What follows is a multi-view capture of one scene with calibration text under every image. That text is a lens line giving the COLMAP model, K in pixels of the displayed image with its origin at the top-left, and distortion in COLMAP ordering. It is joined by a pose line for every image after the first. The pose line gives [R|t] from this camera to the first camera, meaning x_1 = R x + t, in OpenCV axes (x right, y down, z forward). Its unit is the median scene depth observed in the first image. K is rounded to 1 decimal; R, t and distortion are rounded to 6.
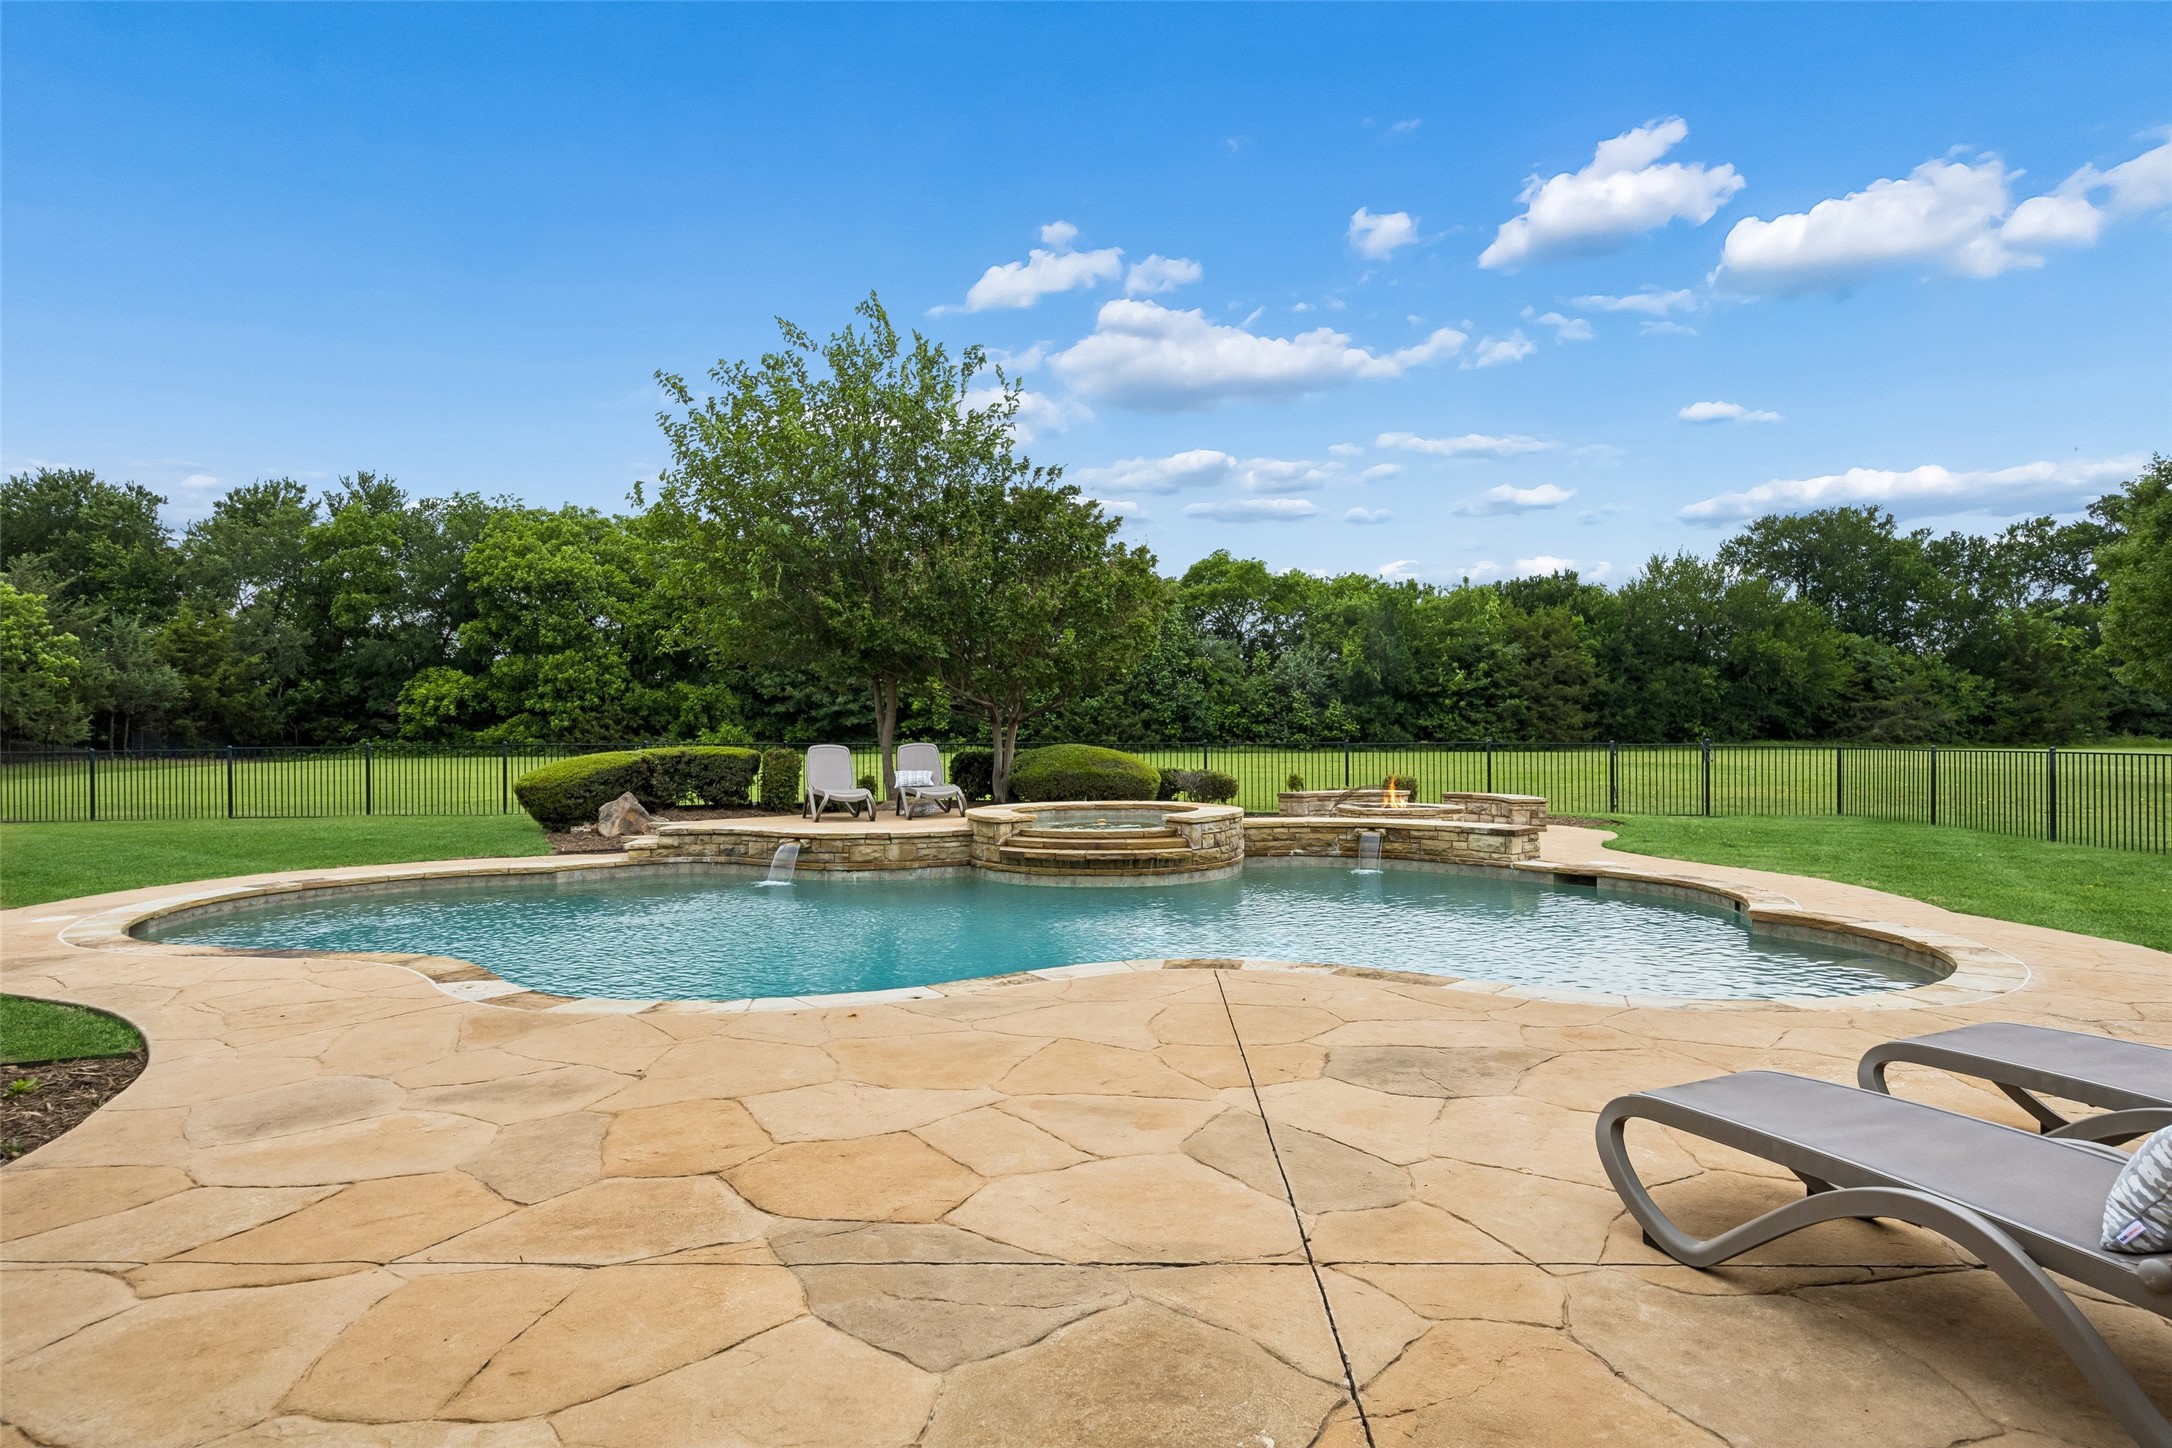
lens RADIAL K [[1222.9, 0, 1086.0], [0, 1222.9, 724.0], [0, 0, 1]] dist [-0.002512, -0.000540]
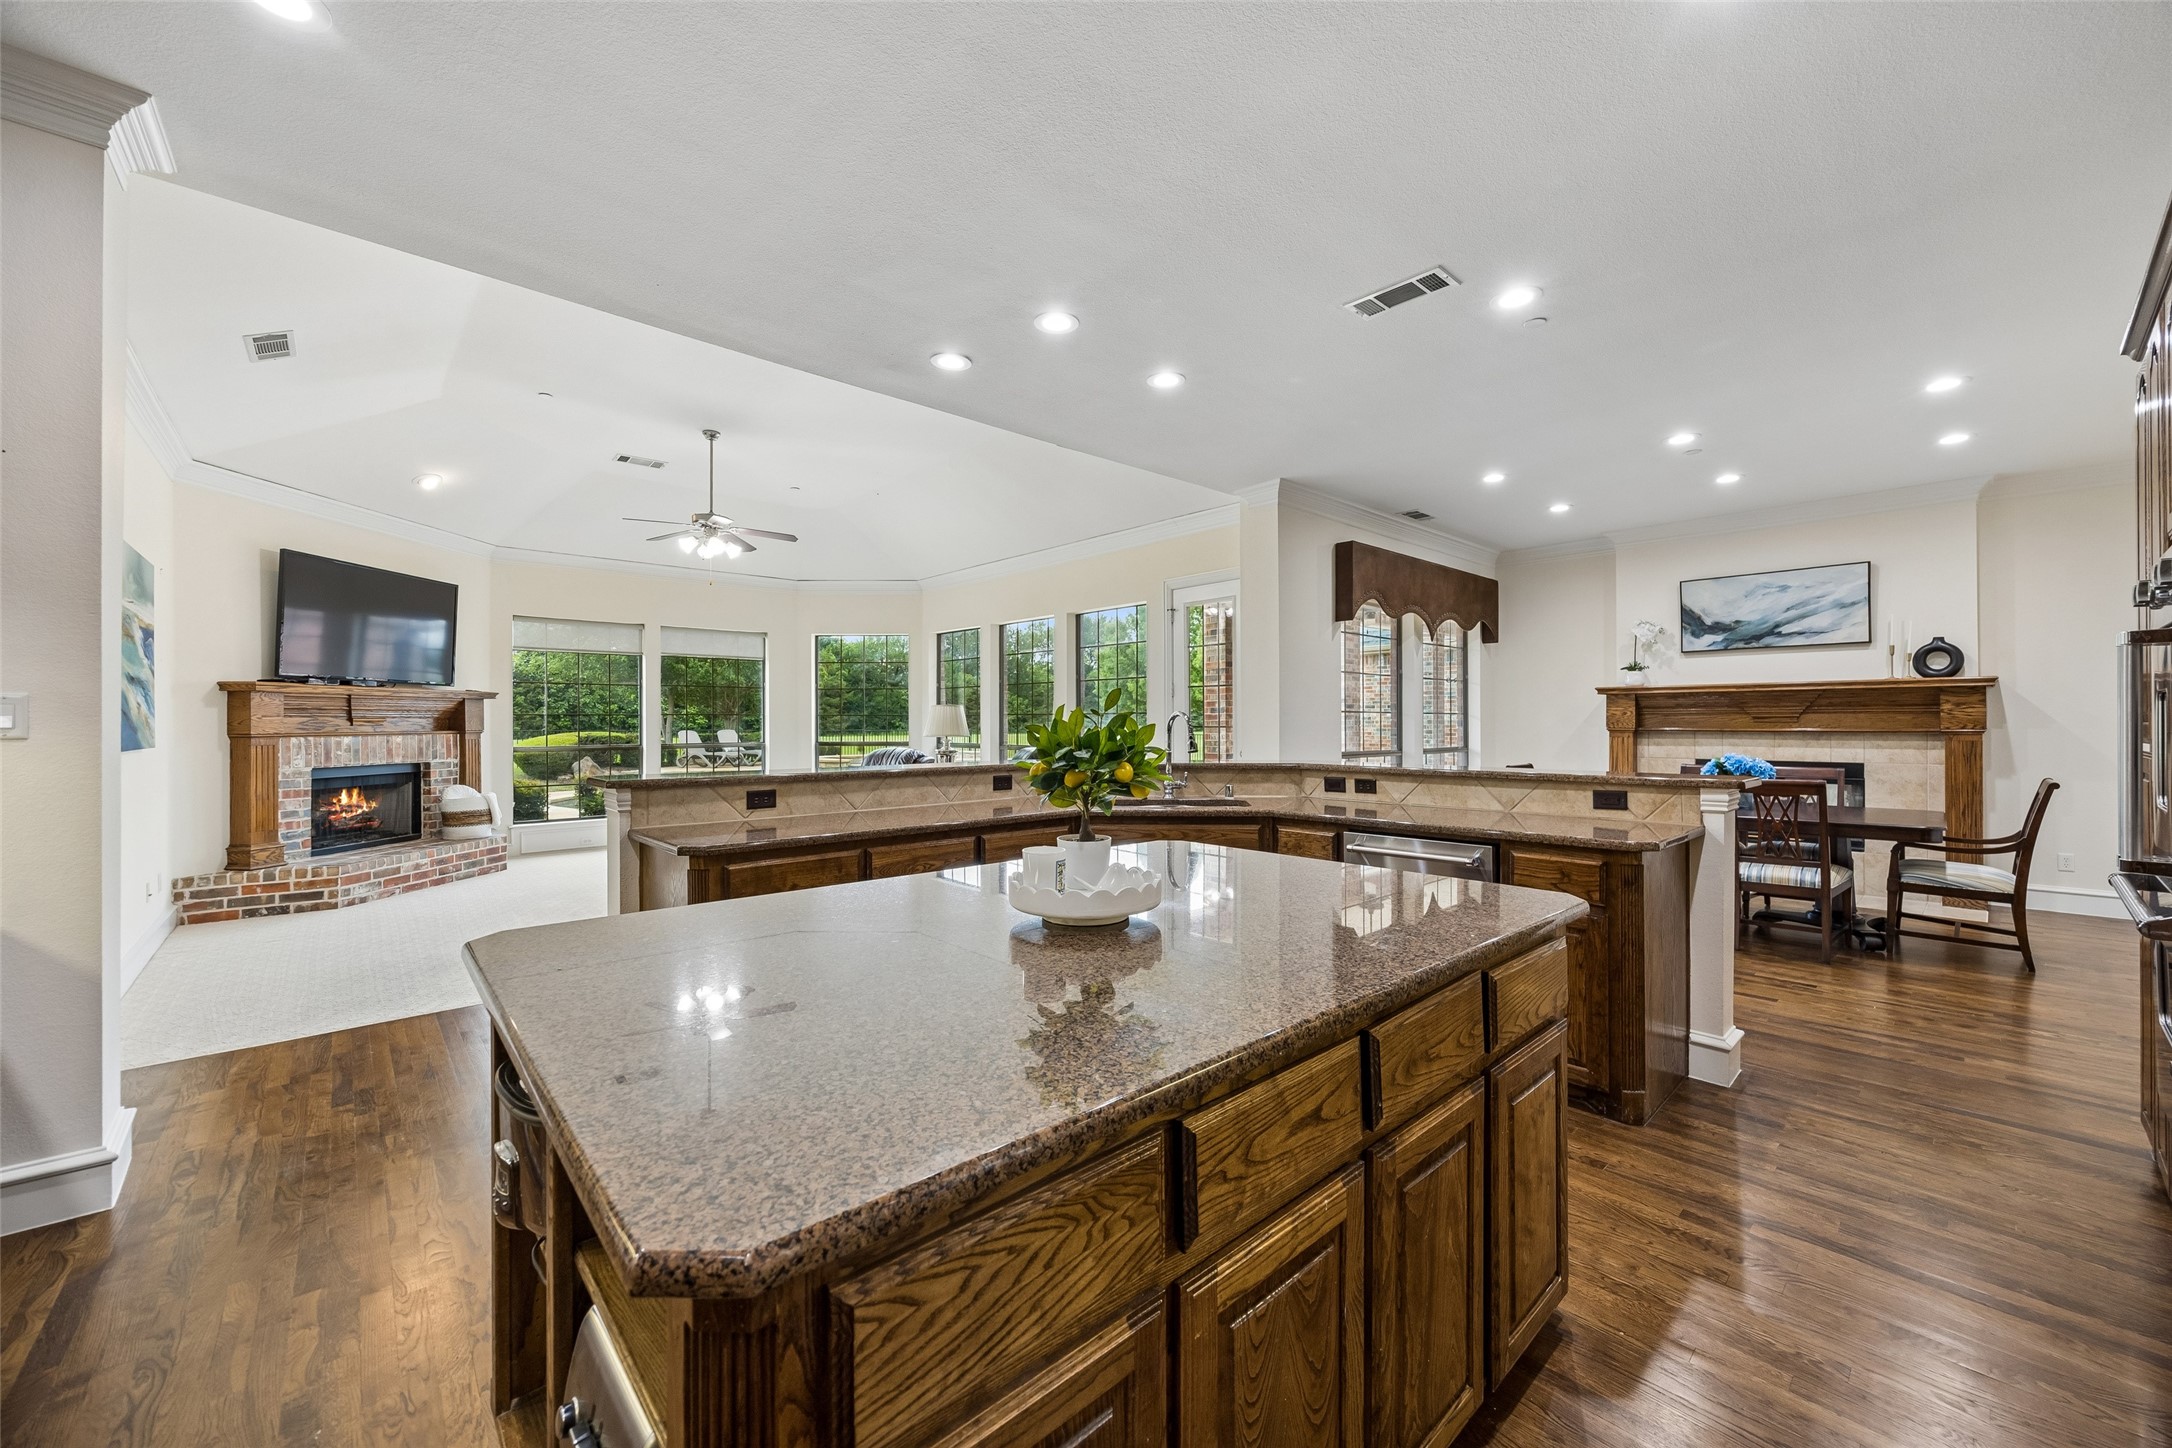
lens RADIAL K [[826.0, 0, 1090.7], [0, 826.0, 717.7], [0, 0, 1]] dist [0.001881, -0.000317]
pose [[0.721639, 0.009359, 0.692206, -0.149608], [-0.008265, 0.999954, -0.004903, -0.000464], [-0.692220, -0.002183, 0.721683, -0.089349]]
